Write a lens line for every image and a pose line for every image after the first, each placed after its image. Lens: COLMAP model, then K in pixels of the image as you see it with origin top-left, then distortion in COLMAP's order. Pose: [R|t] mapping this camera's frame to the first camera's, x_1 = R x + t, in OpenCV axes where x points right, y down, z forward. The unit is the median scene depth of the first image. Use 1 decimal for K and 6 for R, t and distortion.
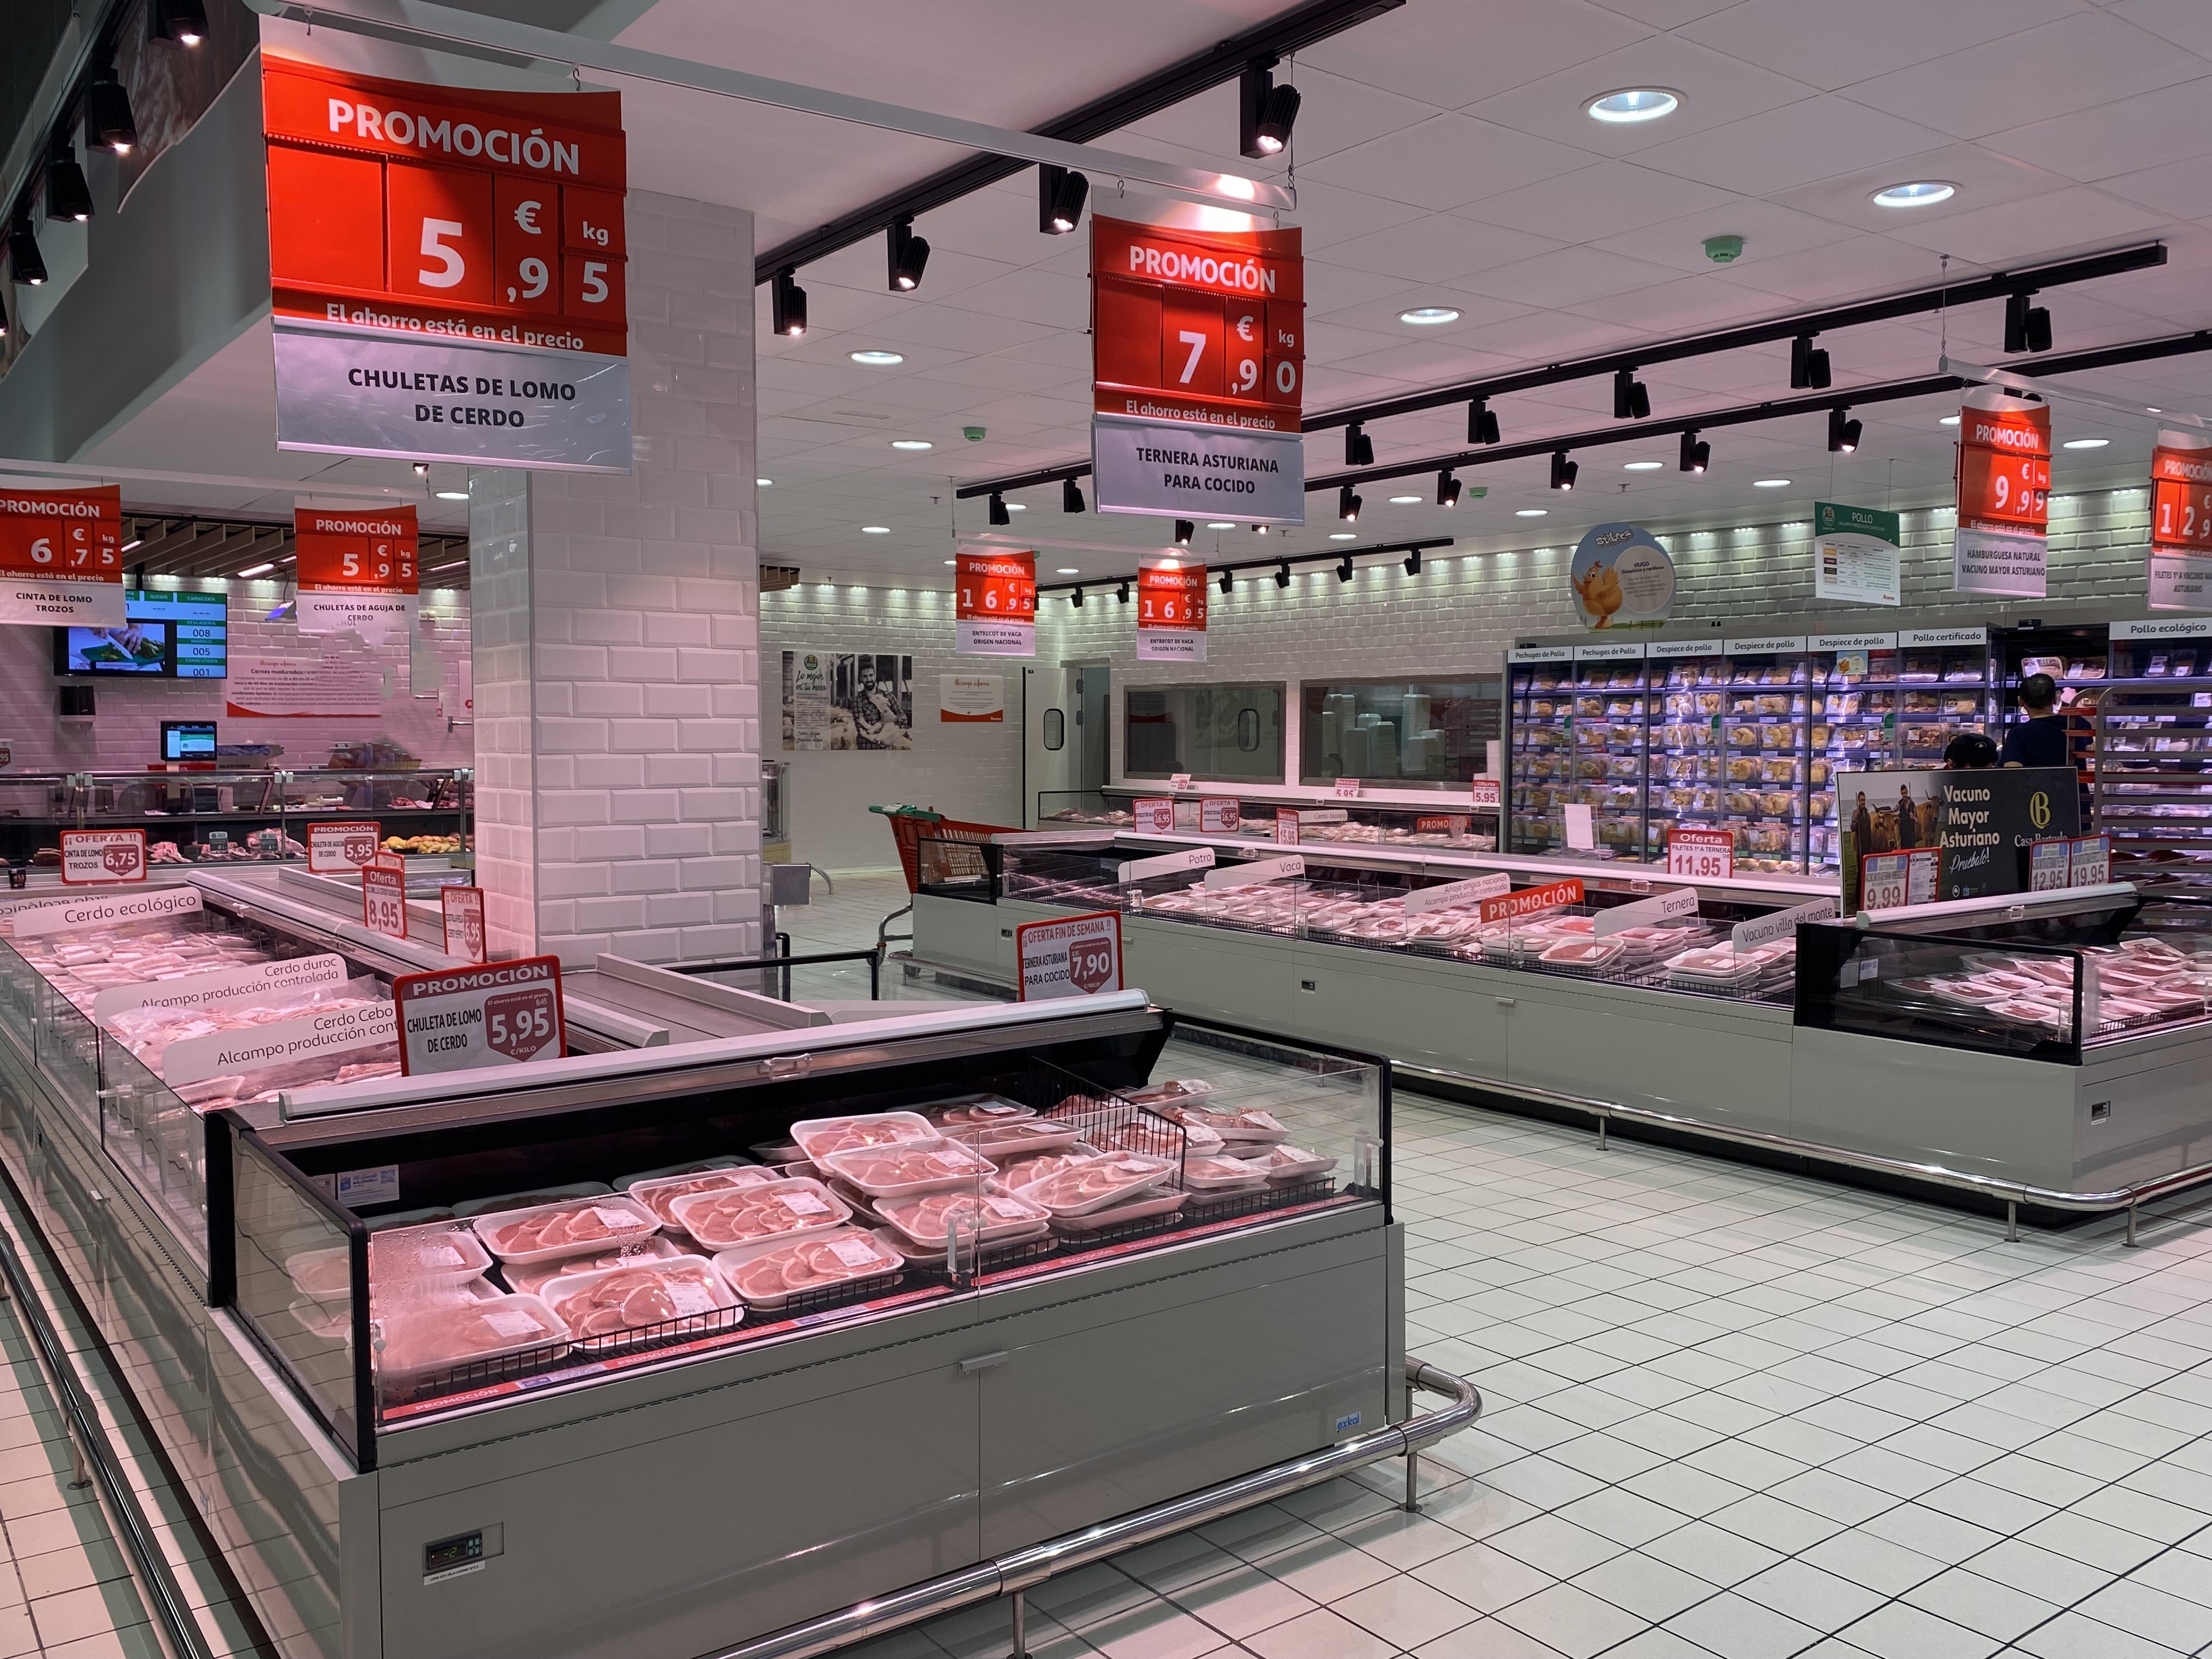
lens RADIAL K [[1770.3, 0, 1106.0], [0, 1770.3, 829.5], [0, 0, 1]] dist [-0.002127, -0.000430]
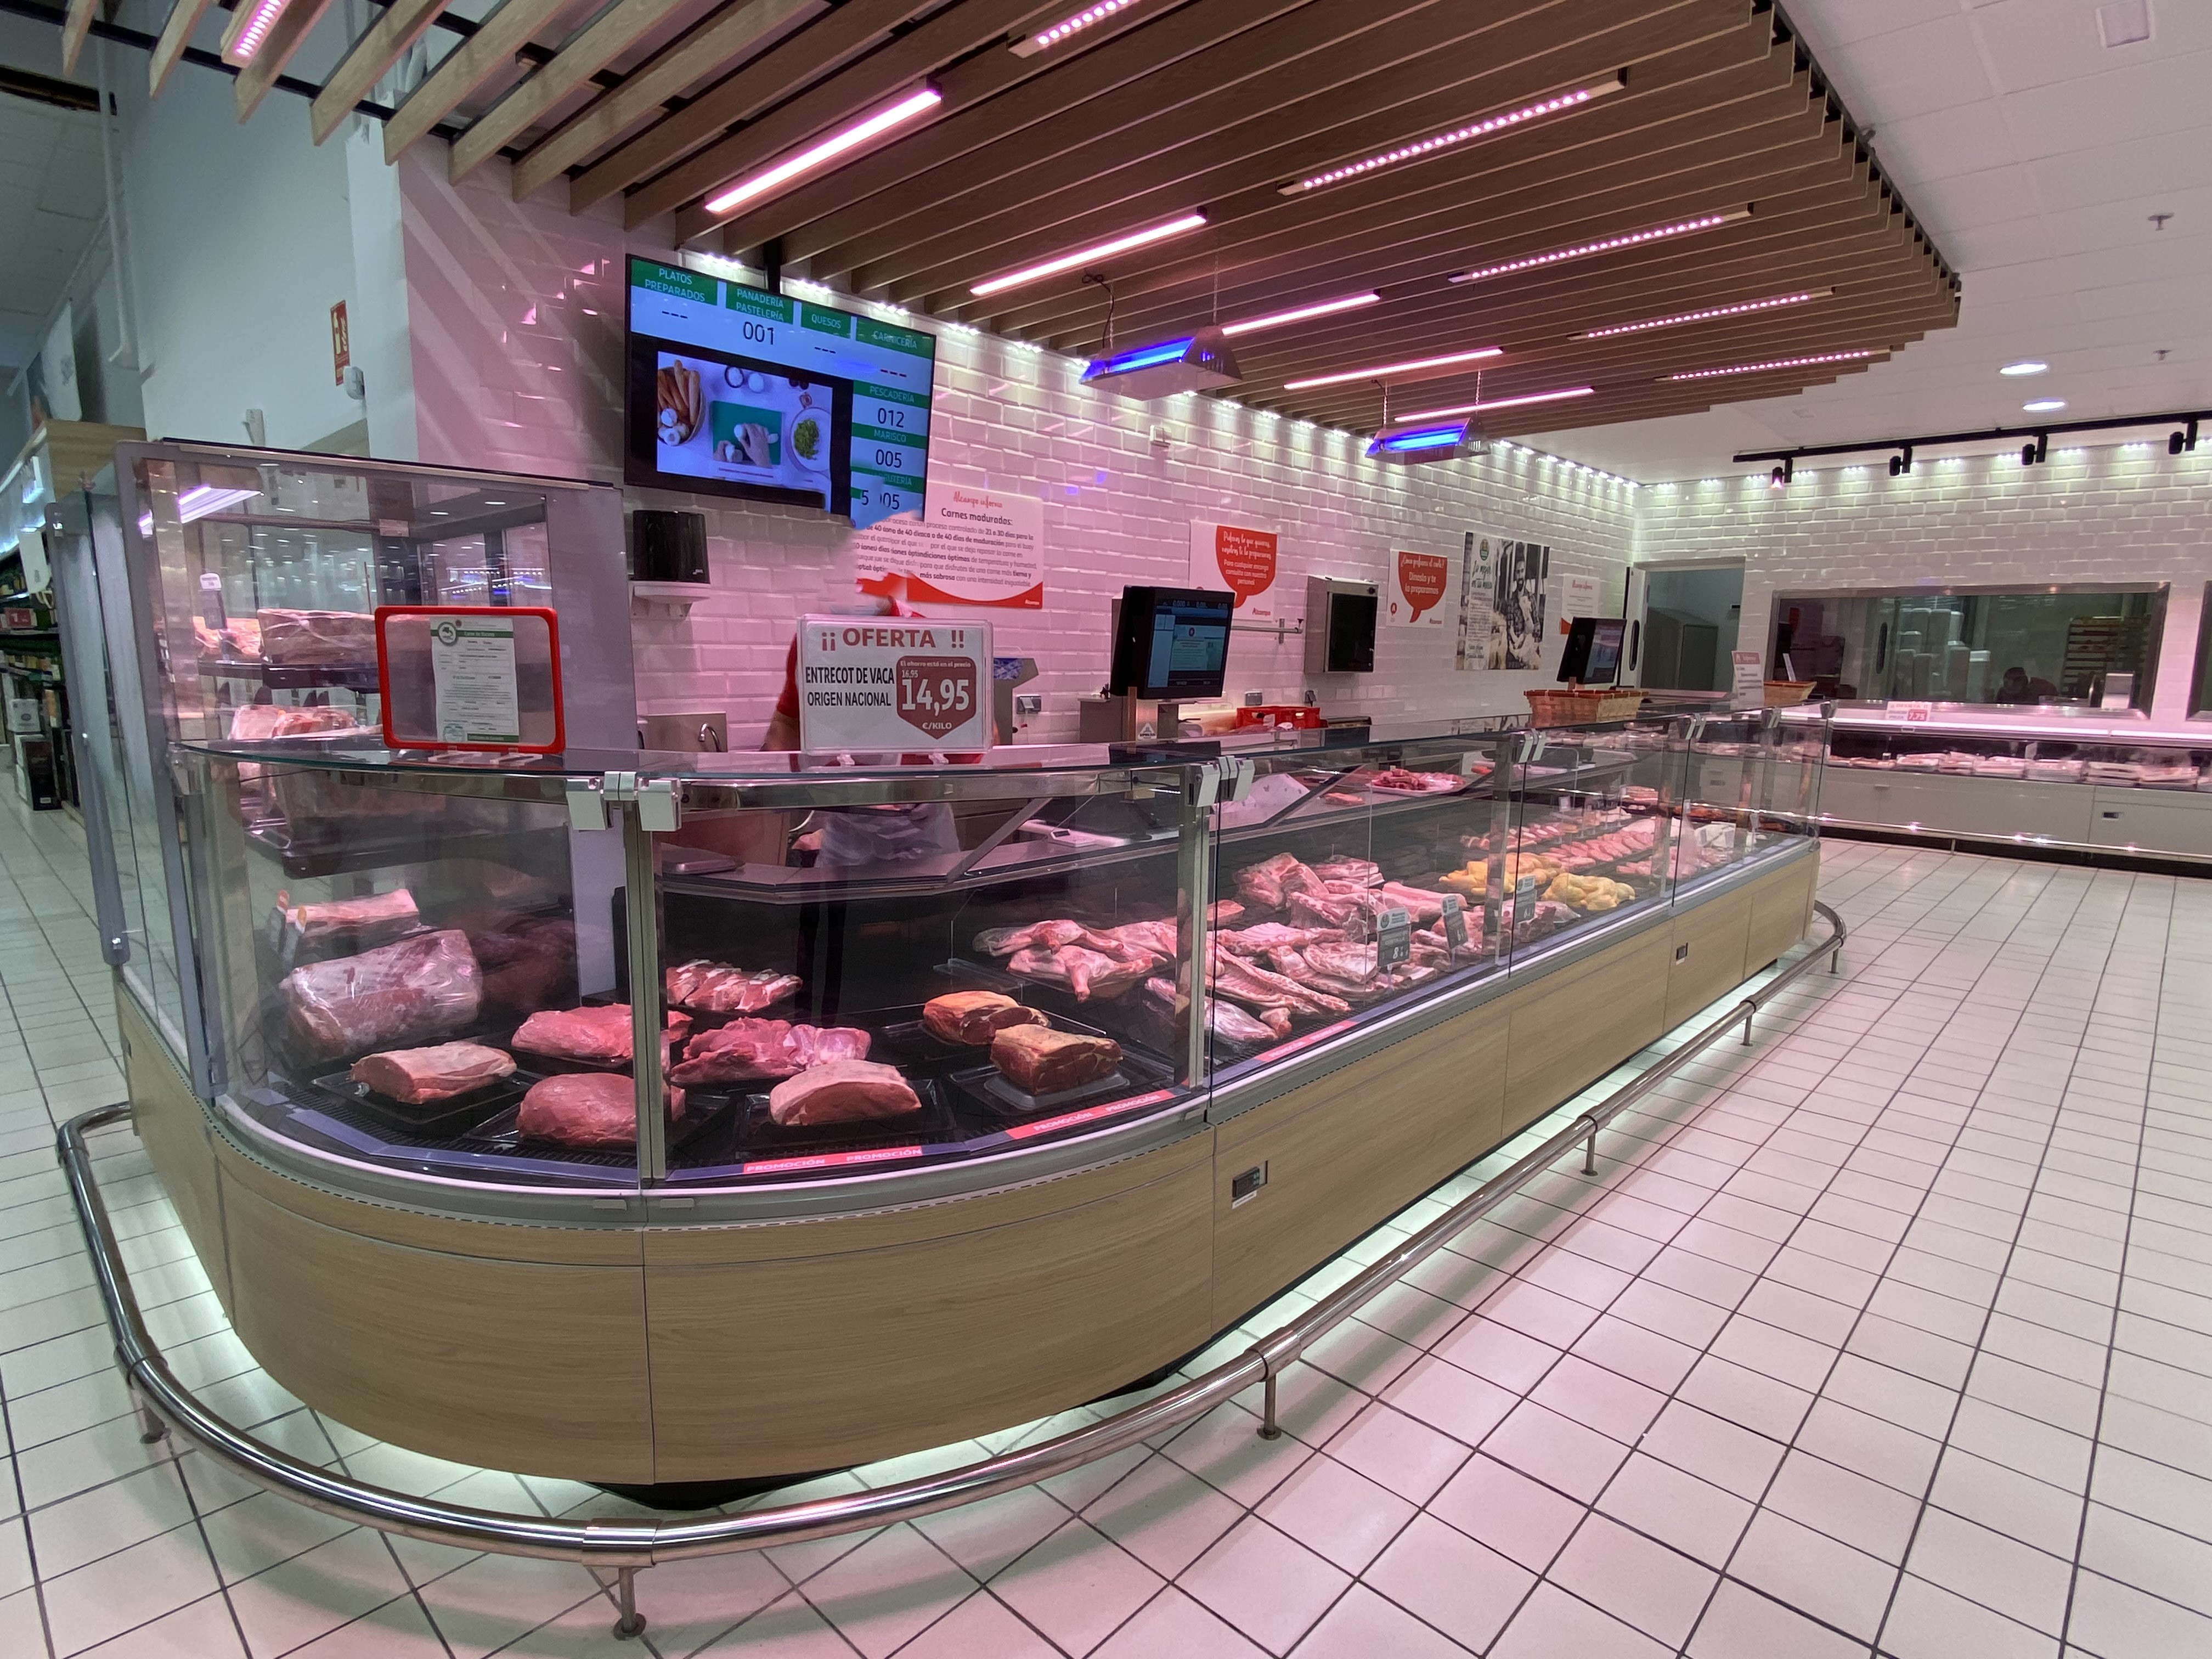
lens RADIAL K [[1162.5, 0, 1106.0], [0, 1162.5, 829.5], [0, 0, 1]] dist [0.048921, -0.000247]
pose [[0.985583, -0.009669, 0.168915, -0.398364], [-0.007592, 0.994833, 0.101243, -0.025951], [-0.169021, -0.101066, 0.980417, 0.525314]]
